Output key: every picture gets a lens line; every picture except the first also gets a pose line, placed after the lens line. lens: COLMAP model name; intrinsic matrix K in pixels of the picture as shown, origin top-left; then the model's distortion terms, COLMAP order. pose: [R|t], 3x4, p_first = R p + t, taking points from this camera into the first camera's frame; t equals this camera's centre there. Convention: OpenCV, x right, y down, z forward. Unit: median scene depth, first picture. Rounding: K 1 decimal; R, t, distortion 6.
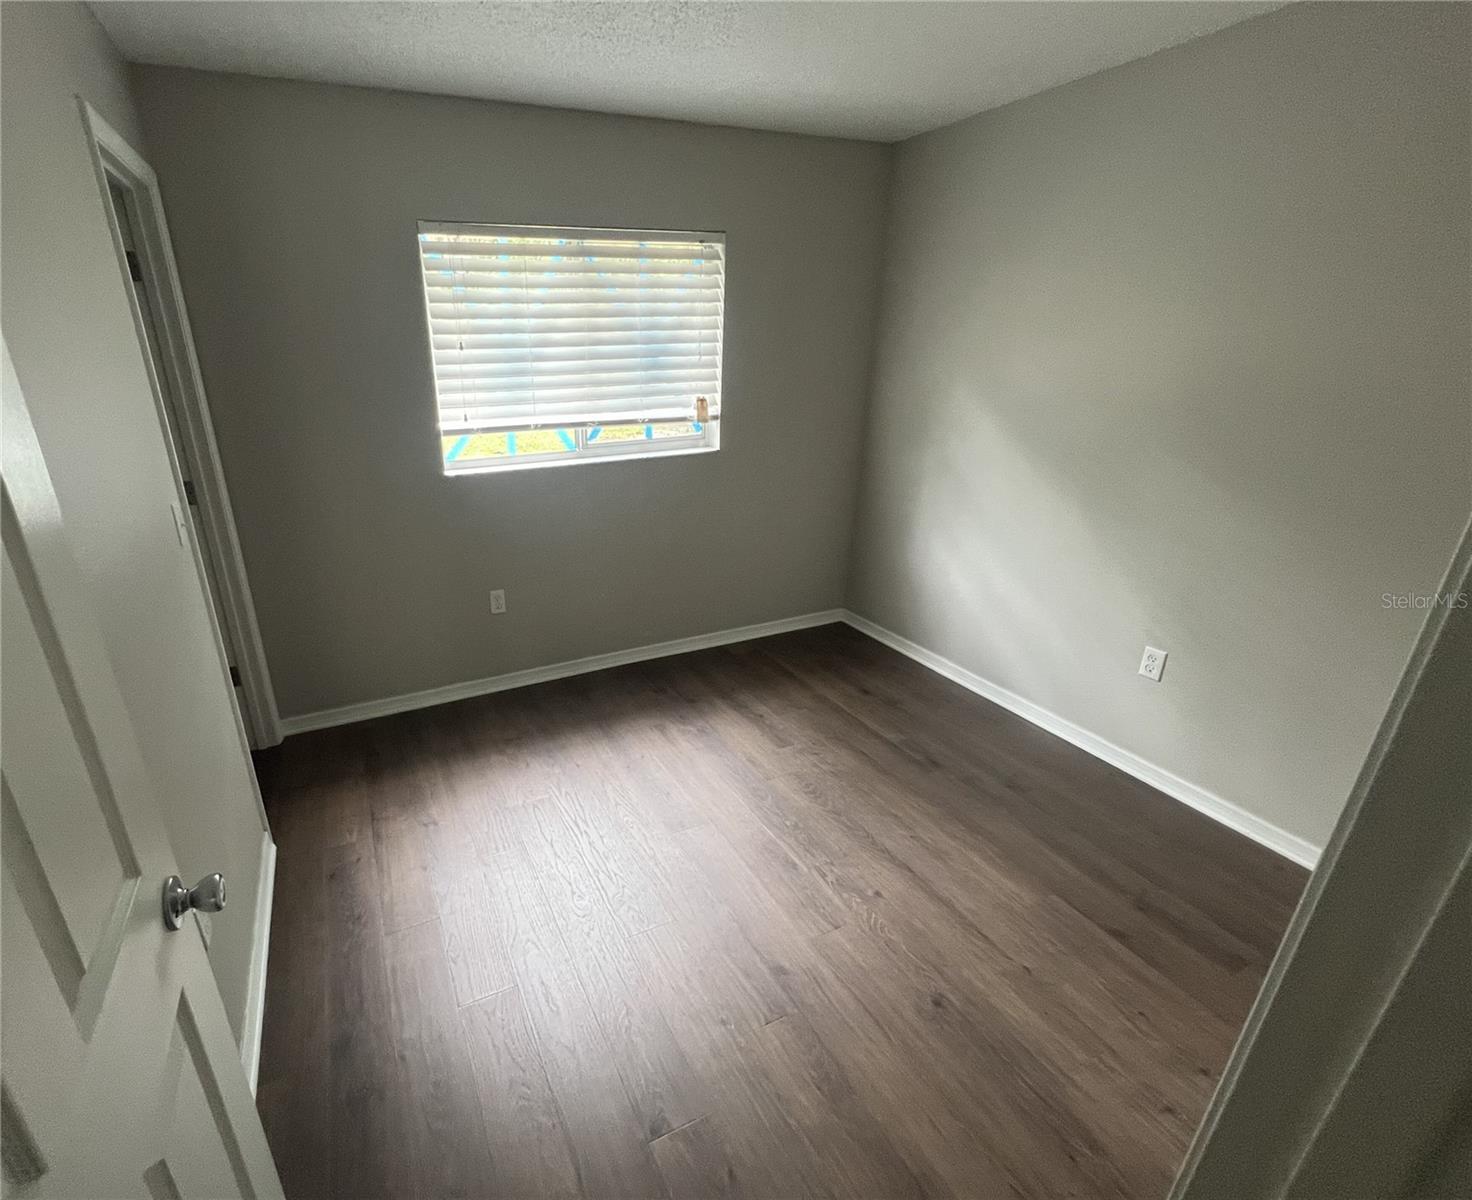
lens RADIAL K [[676.1, 0, 620.8], [0, 676.1, 595.0], [0, 0, 1]] dist [-0.000055, -0.000282]
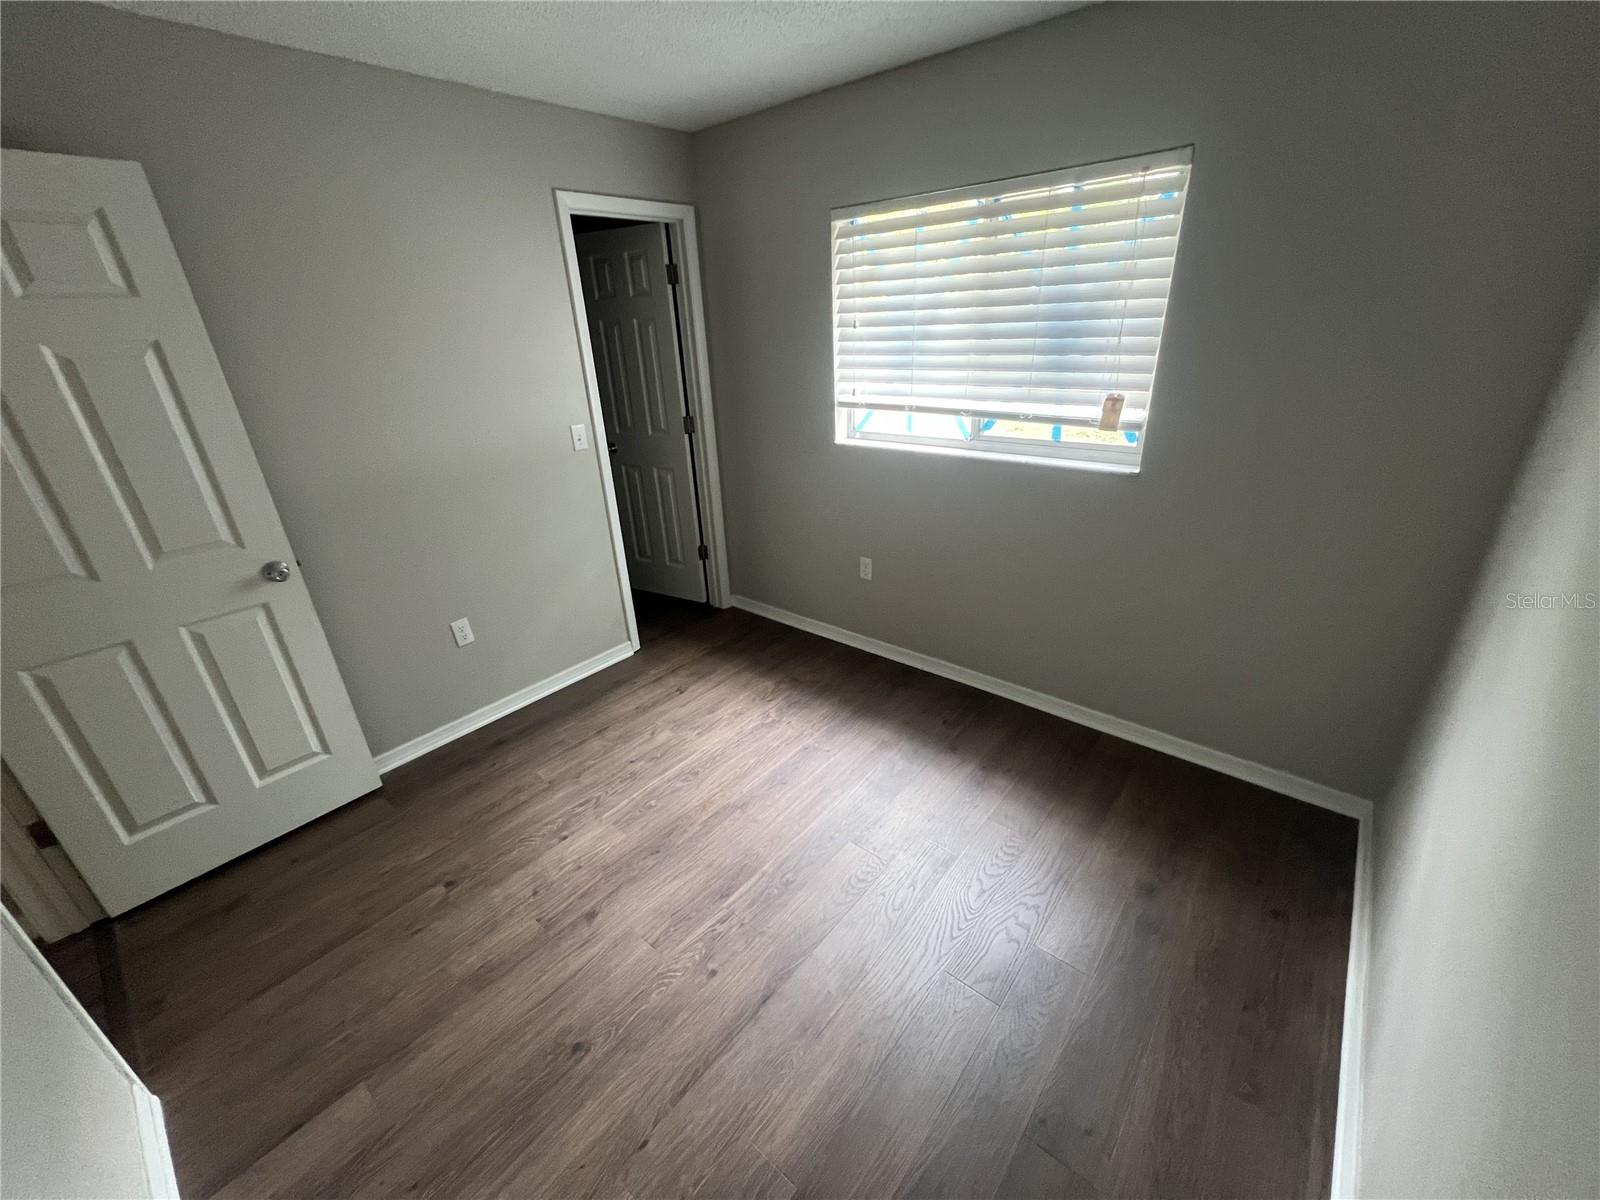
lens RADIAL K [[641.7, 0, 800.0], [0, 641.7, 600.0], [0, 0, 1]] dist [-0.001190, -0.000091]
pose [[0.453050, 0.357248, -0.816774, 0.675831], [-0.288542, 0.925640, 0.244815, -0.178053], [0.843498, 0.124760, 0.522442, 0.427341]]
